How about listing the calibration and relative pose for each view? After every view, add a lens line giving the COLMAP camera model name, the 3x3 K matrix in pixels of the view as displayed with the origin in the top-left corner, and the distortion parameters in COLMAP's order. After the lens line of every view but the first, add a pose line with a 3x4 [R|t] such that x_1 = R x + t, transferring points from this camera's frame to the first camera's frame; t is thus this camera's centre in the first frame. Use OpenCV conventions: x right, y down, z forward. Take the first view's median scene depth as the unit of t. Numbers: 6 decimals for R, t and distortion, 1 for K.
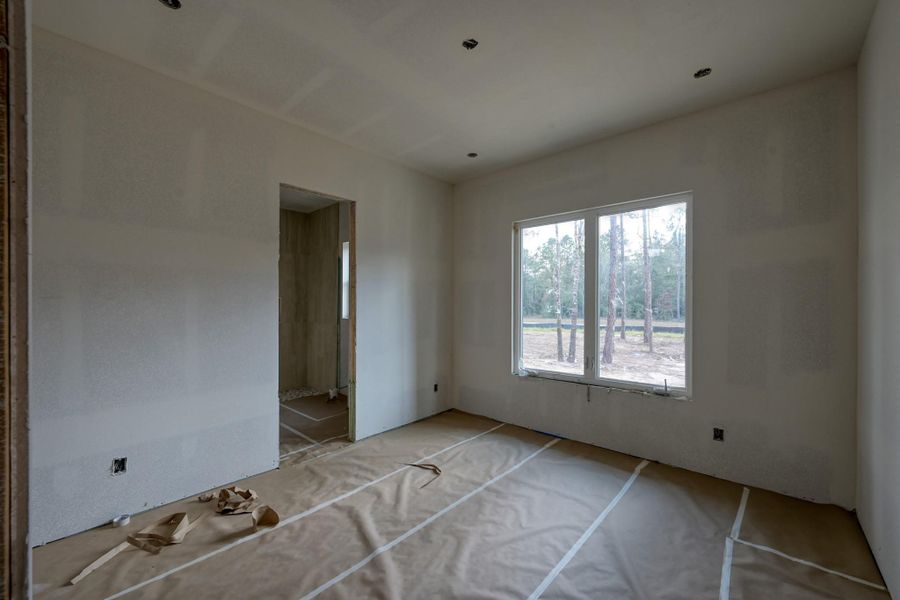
lens RADIAL K [[364.3, 0, 450.0], [0, 364.3, 300.0], [0, 0, 1]] dist [0.008438, 0.000330]
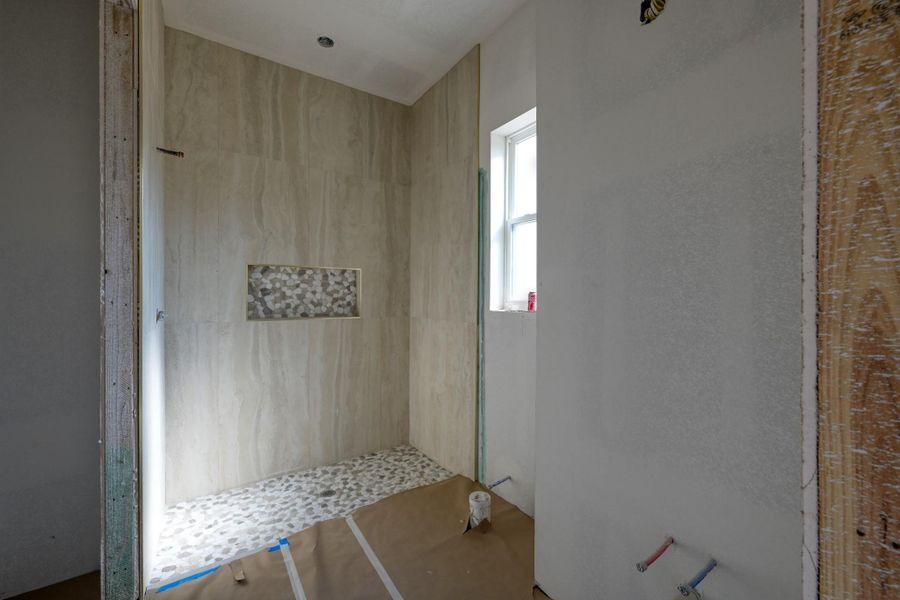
lens RADIAL K [[364.3, 0, 450.0], [0, 364.3, 300.0], [0, 0, 1]] dist [0.008438, 0.000330]
pose [[0.972769, 0.003925, -0.231743, -0.223925], [-0.000810, 0.999908, 0.013537, 0.030267], [0.231775, -0.012980, 0.972683, 0.532720]]
